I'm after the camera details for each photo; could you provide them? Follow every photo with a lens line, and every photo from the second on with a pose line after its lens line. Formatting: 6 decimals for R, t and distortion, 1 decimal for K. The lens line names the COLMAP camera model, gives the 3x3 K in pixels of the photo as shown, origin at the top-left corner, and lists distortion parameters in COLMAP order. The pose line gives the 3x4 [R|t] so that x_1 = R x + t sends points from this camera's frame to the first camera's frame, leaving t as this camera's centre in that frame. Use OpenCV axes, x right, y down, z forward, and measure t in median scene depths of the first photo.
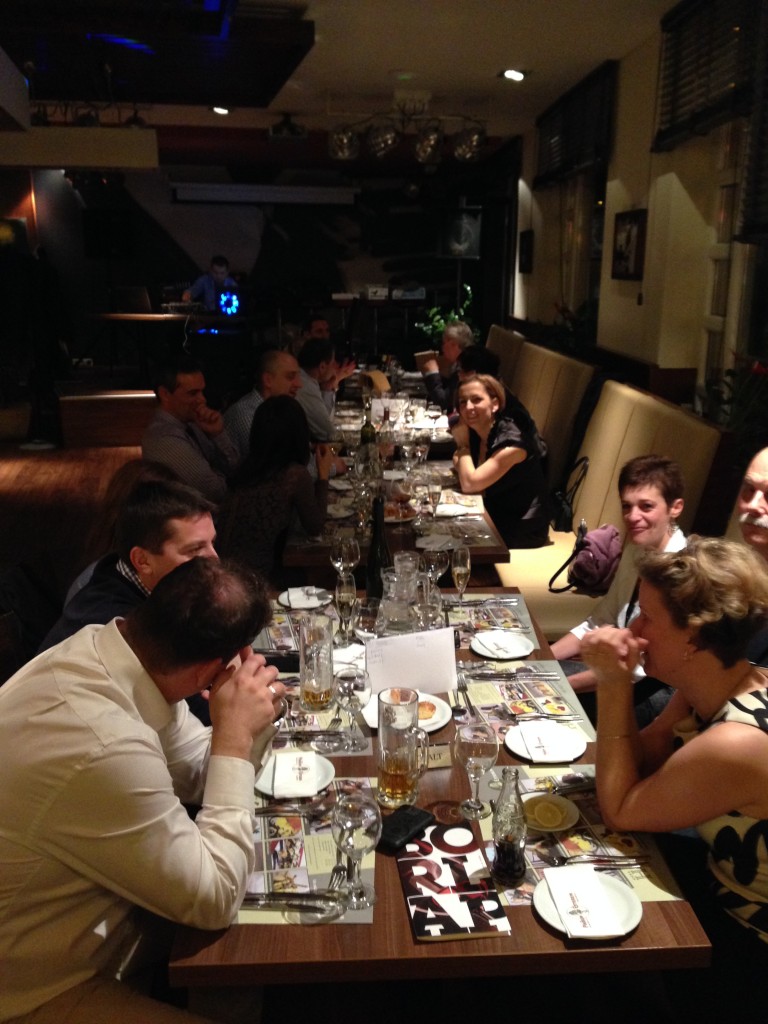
lens RADIAL K [[940.2, 0, 384.0], [0, 940.2, 512.0], [0, 0, 1]] dist [0.159461, -0.276187]
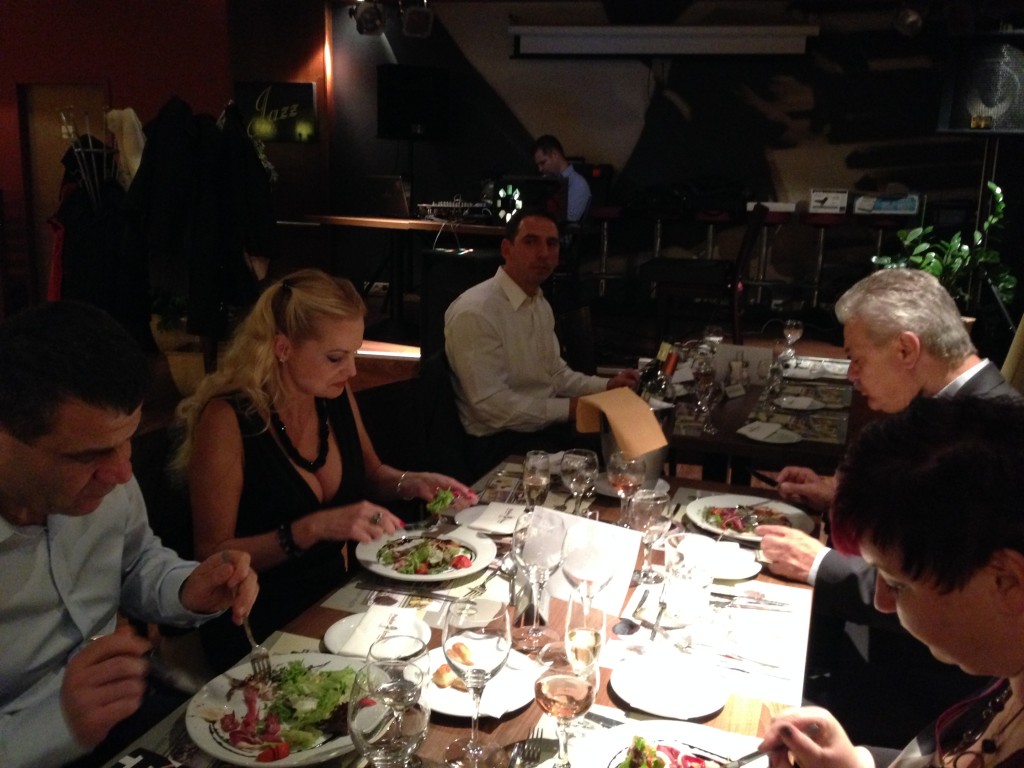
lens RADIAL K [[940.2, 0, 512.0], [0, 940.2, 384.0], [0, 0, 1]] dist [0.159461, -0.276187]
pose [[0.921062, 0.108223, -0.374075, 0.046743], [-0.127554, 0.991458, -0.027230, -0.080549], [0.367933, 0.072795, 0.926999, 0.396883]]
